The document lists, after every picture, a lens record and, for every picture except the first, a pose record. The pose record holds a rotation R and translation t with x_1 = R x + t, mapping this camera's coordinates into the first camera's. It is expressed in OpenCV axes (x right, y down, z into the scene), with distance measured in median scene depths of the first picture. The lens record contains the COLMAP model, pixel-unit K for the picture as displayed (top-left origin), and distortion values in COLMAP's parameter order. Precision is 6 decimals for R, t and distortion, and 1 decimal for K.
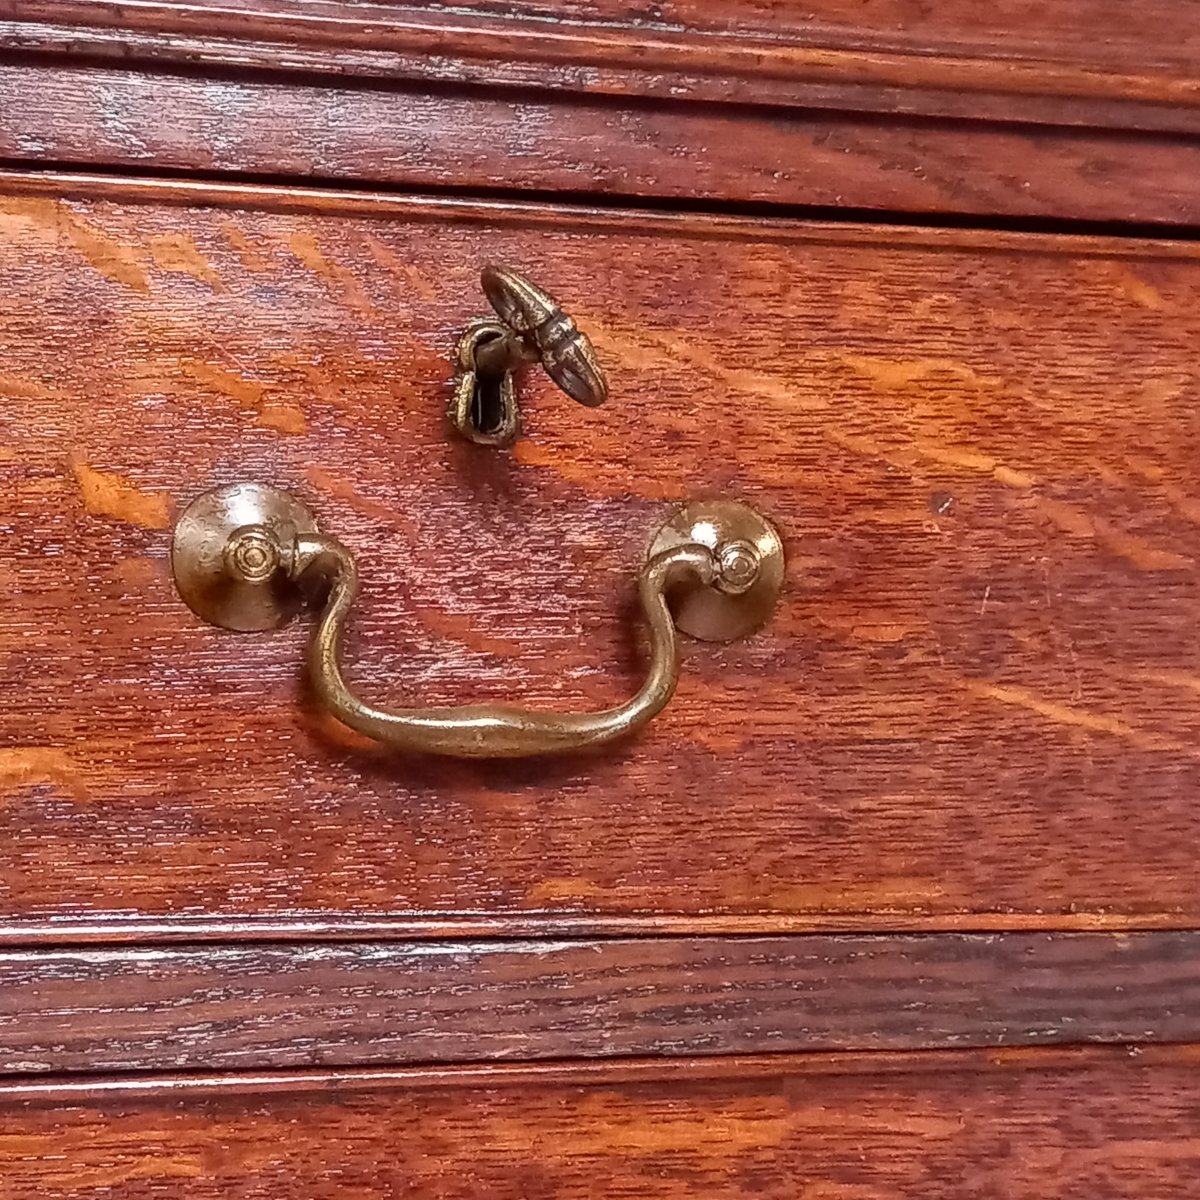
lens RADIAL K [[2583.8, 0, 576.7], [0, 2583.8, 618.1], [0, 0, 1]] dist [0.076131, 0.000000]
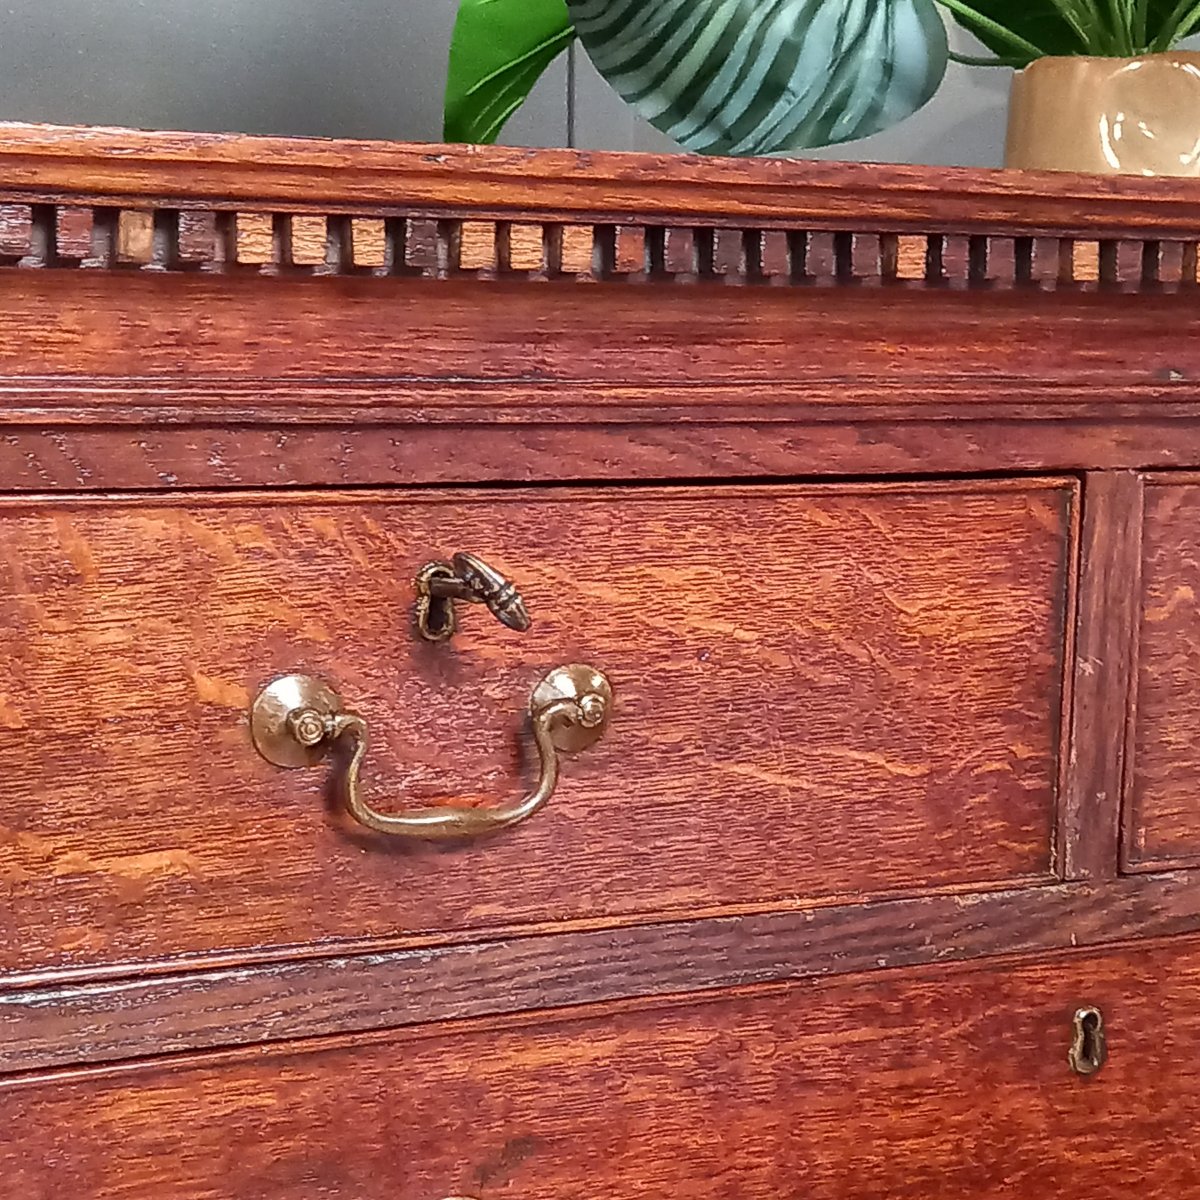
lens RADIAL K [[2583.8, 0, 603.6], [0, 2583.8, 599.7], [0, 0, 1]] dist [0.076131, 0.000000]
pose [[0.976698, -0.029031, 0.212645, -0.266107], [0.010716, 0.996170, 0.086780, -0.223875], [-0.214350, -0.082480, 0.973268, -0.557632]]
